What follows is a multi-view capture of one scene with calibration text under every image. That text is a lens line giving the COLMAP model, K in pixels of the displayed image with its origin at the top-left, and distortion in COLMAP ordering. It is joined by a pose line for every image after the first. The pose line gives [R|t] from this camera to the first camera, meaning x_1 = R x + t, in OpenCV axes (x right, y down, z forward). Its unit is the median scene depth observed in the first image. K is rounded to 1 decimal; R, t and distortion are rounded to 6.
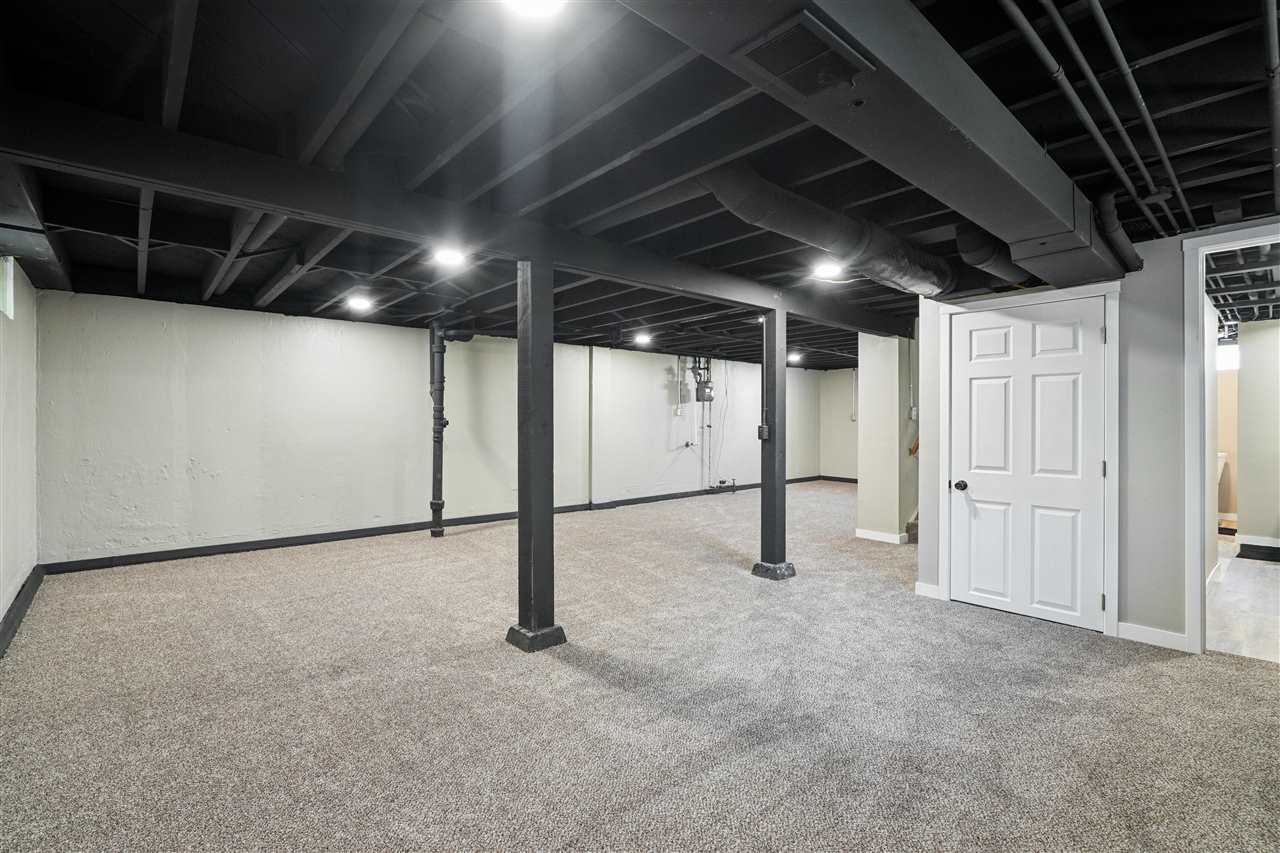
lens RADIAL K [[578.2, 0, 640.6], [0, 578.2, 424.9], [0, 0, 1]] dist [-0.000799, 0.000408]
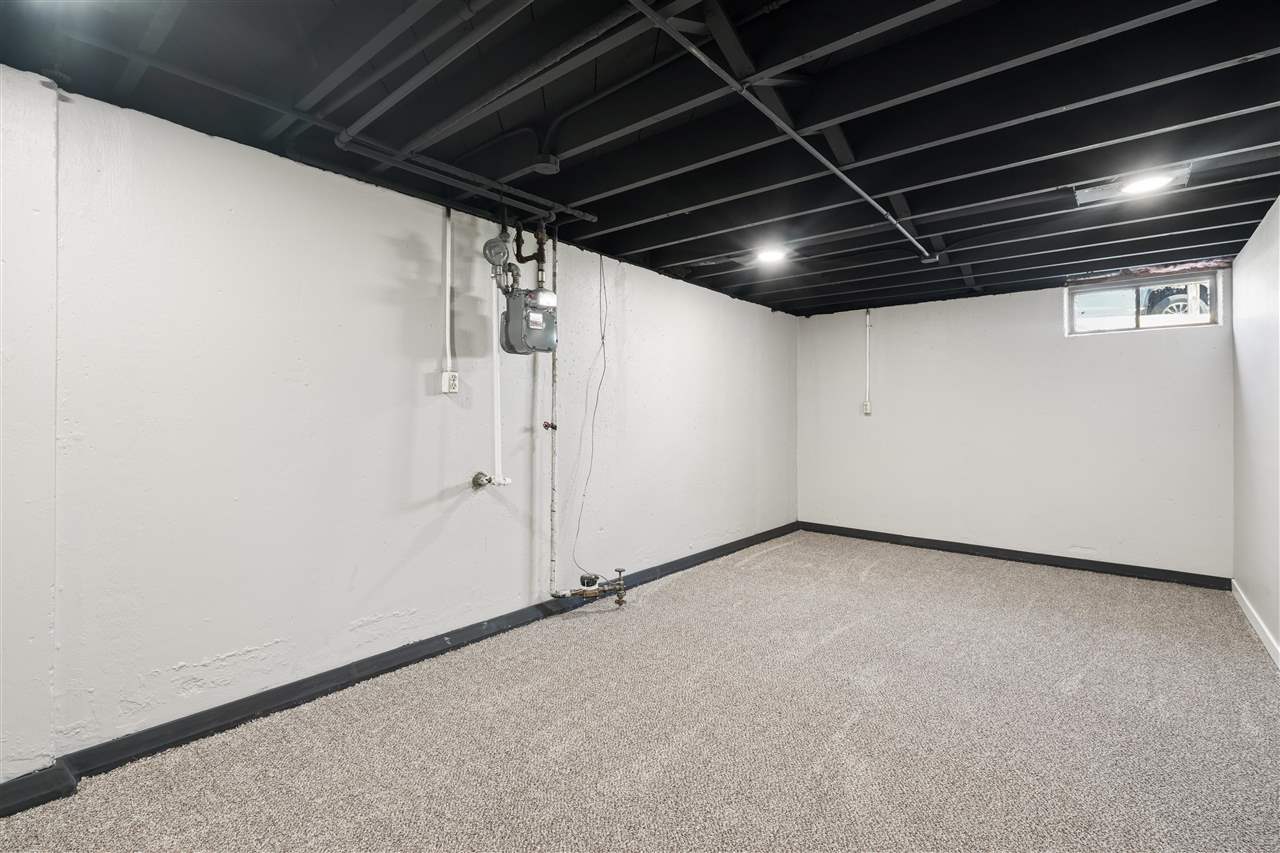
lens RADIAL K [[578.2, 0, 639.6], [0, 578.2, 421.3], [0, 0, 1]] dist [-0.000799, 0.000408]
pose [[0.988894, 0.000359, 0.148621, 0.123361], [0.000115, 0.999995, -0.003177, 0.000542], [-0.148622, 0.003159, 0.988889, 0.656036]]
